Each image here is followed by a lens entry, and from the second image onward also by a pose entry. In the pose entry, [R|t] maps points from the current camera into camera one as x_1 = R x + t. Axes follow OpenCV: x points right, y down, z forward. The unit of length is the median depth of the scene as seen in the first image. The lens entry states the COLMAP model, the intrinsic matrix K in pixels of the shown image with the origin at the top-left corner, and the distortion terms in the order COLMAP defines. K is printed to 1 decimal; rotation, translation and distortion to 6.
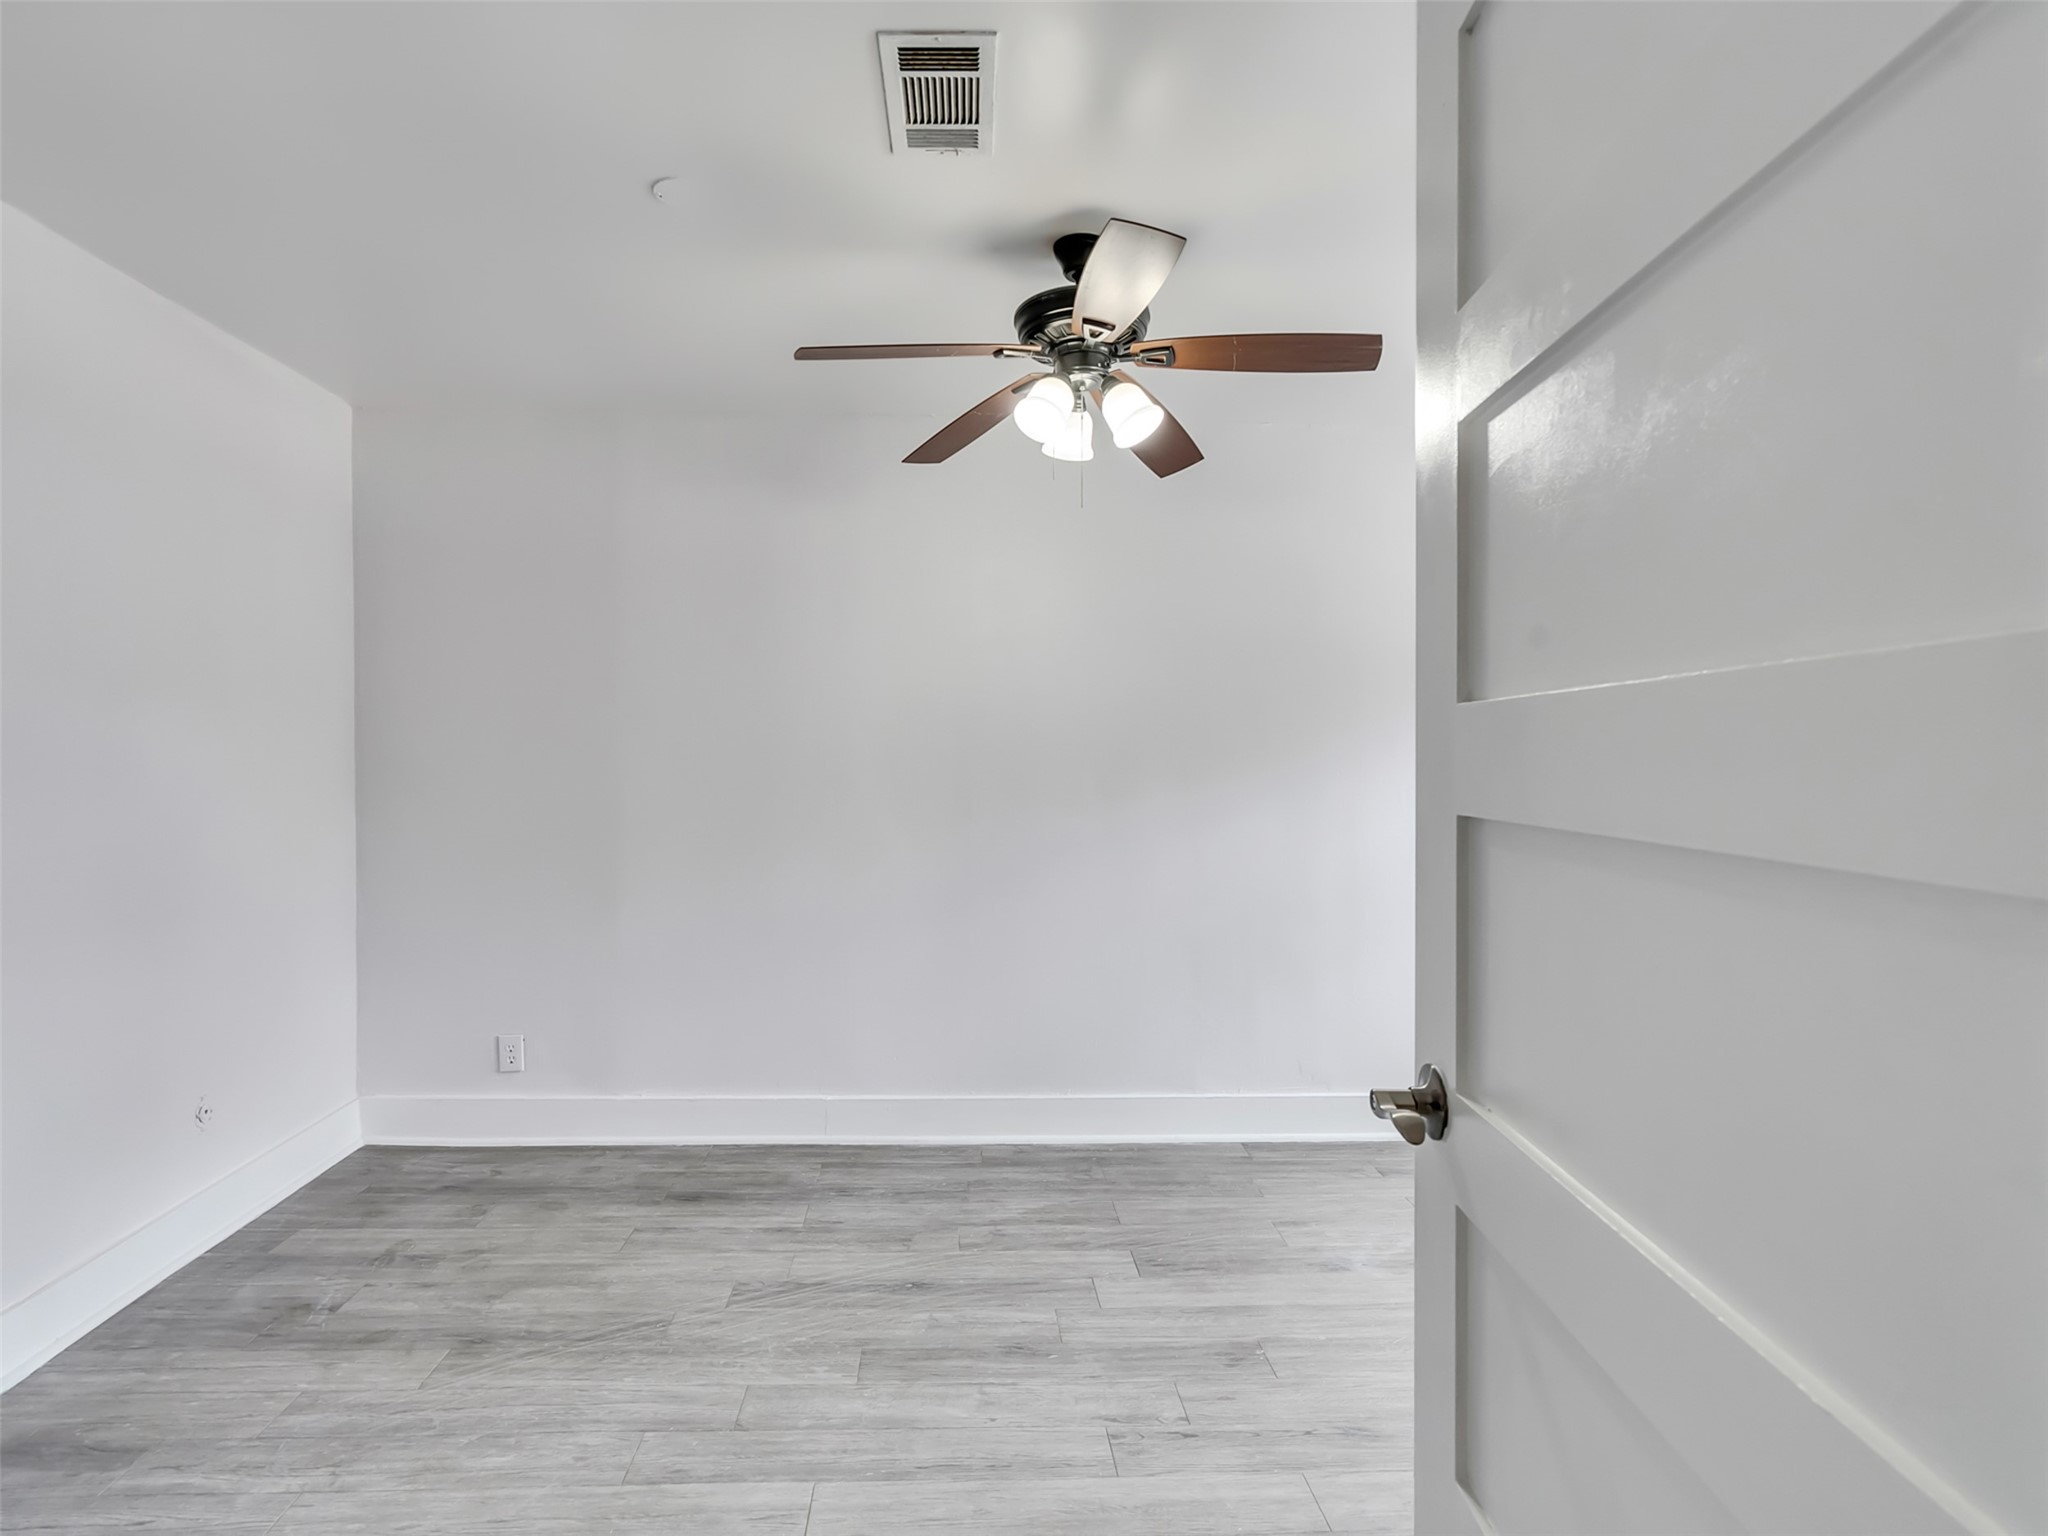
lens RADIAL K [[1048.0, 0, 1005.3], [0, 1048.0, 765.4], [0, 0, 1]] dist [-0.007217, 0.005071]
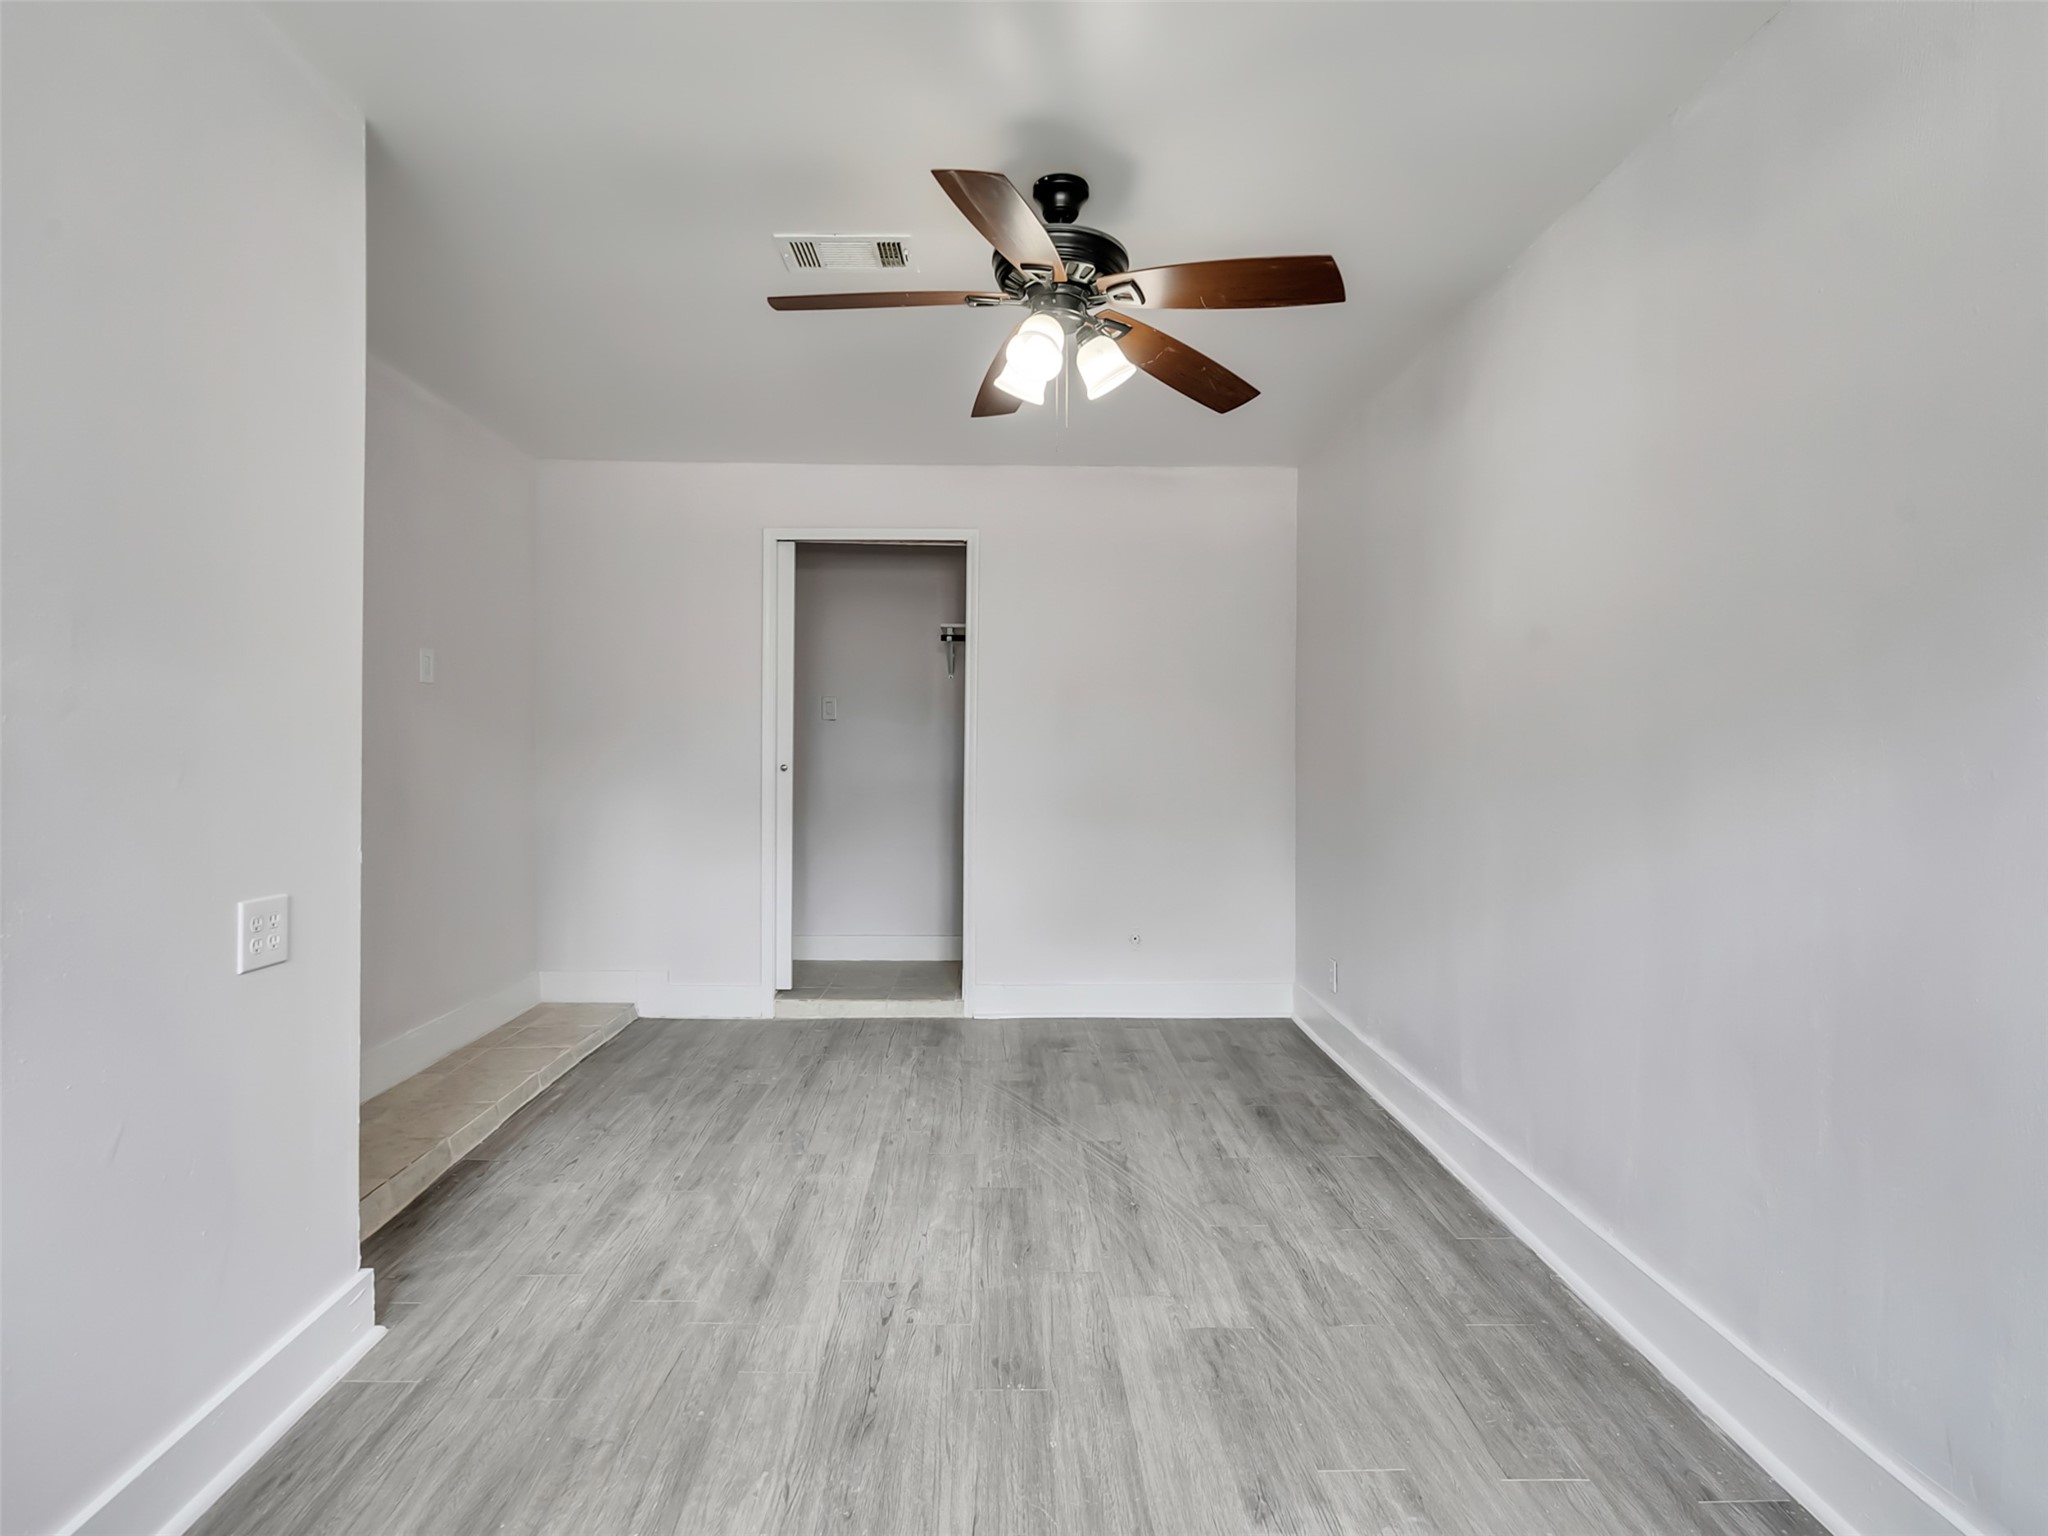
lens RADIAL K [[1048.0, 0, 1004.7], [0, 1048.0, 759.3], [0, 0, 1]] dist [-0.007217, 0.005071]
pose [[-0.047088, 0.005696, -0.998875, 1.019810], [-0.011564, 0.999914, 0.006247, 0.037868], [0.998824, 0.011845, -0.047018, 0.948317]]
